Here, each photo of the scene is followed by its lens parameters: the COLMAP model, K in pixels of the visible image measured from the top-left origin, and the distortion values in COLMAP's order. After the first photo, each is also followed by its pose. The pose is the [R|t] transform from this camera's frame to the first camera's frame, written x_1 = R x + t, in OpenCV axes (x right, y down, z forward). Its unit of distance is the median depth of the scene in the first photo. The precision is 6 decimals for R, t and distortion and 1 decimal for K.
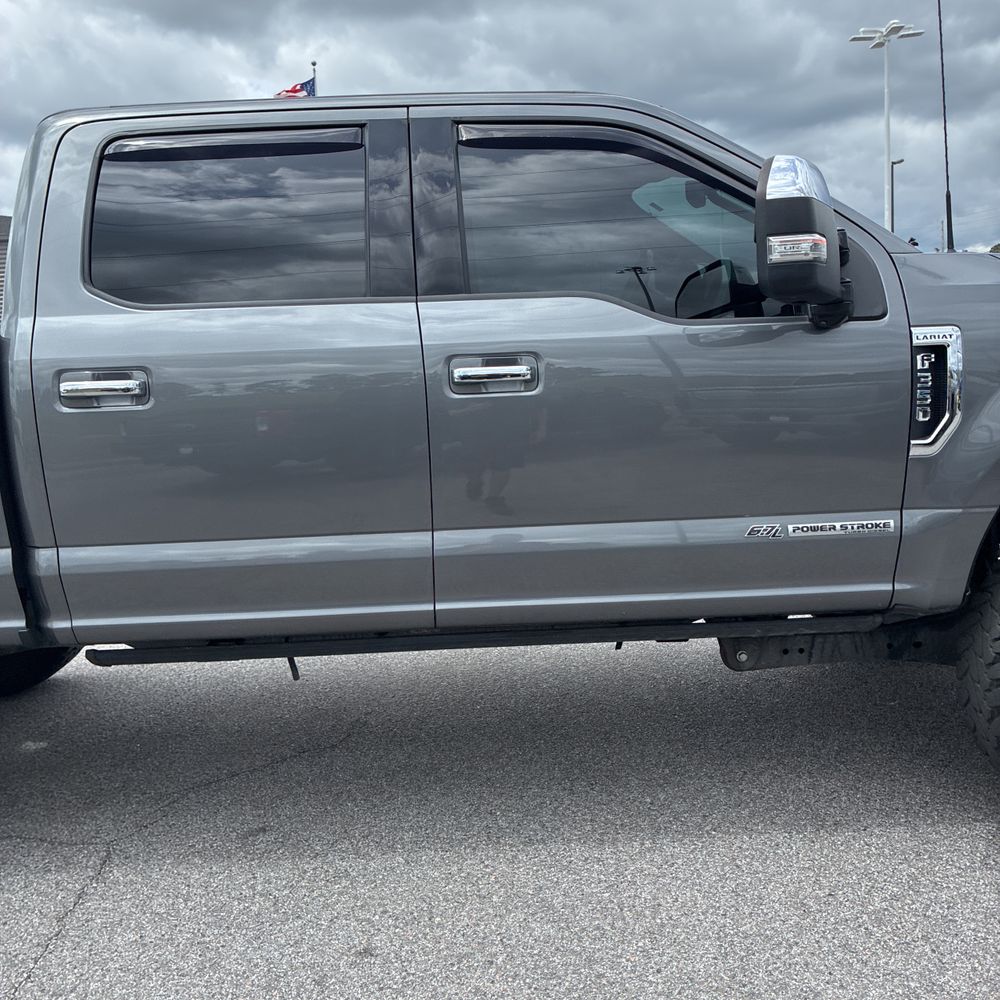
lens RADIAL K [[1015.9, 0, 480.9], [0, 1015.9, 502.7], [0, 0, 1]] dist [0.031543, 0.000000]
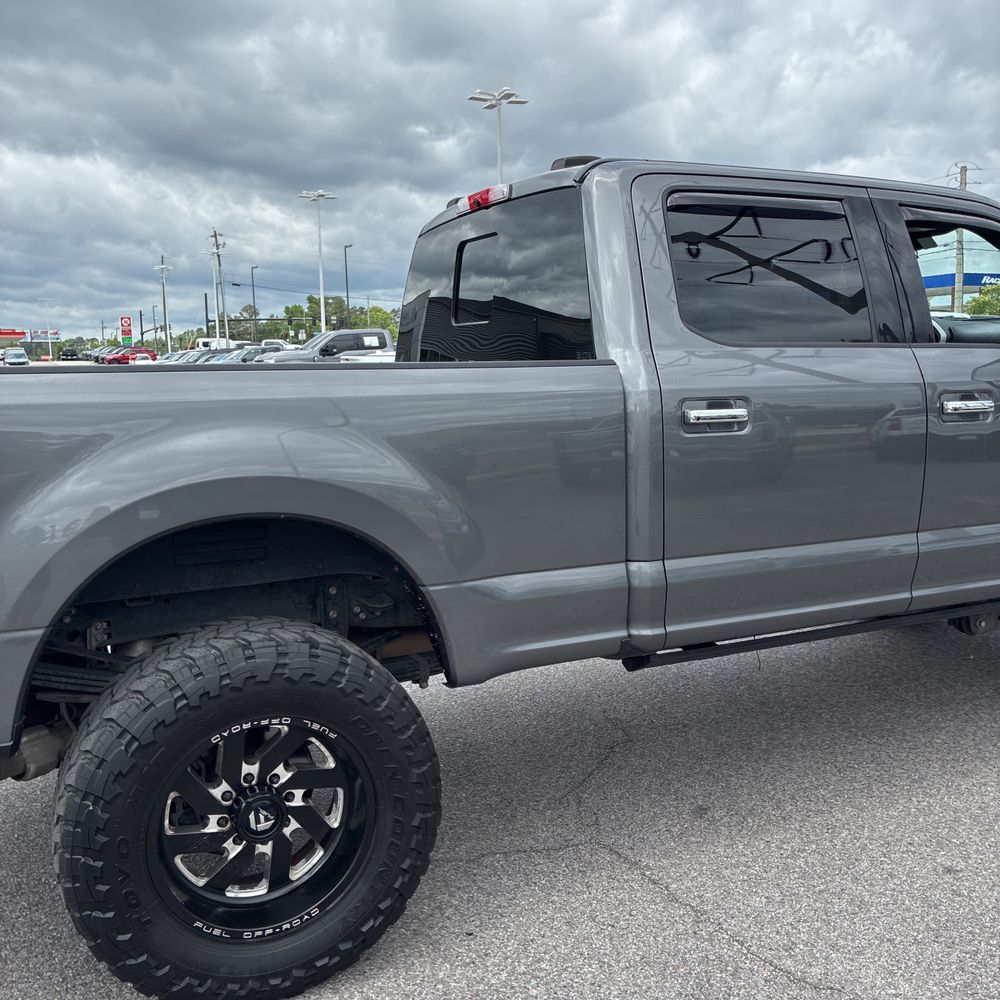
lens RADIAL K [[1015.9, 0, 477.8], [0, 1015.9, 511.4], [0, 0, 1]] dist [0.031543, 0.000000]
pose [[0.903820, -0.027753, 0.427011, -1.044422], [0.032967, 0.999445, -0.004820, -0.009838], [-0.426641, 0.018434, 0.904233, 0.096890]]
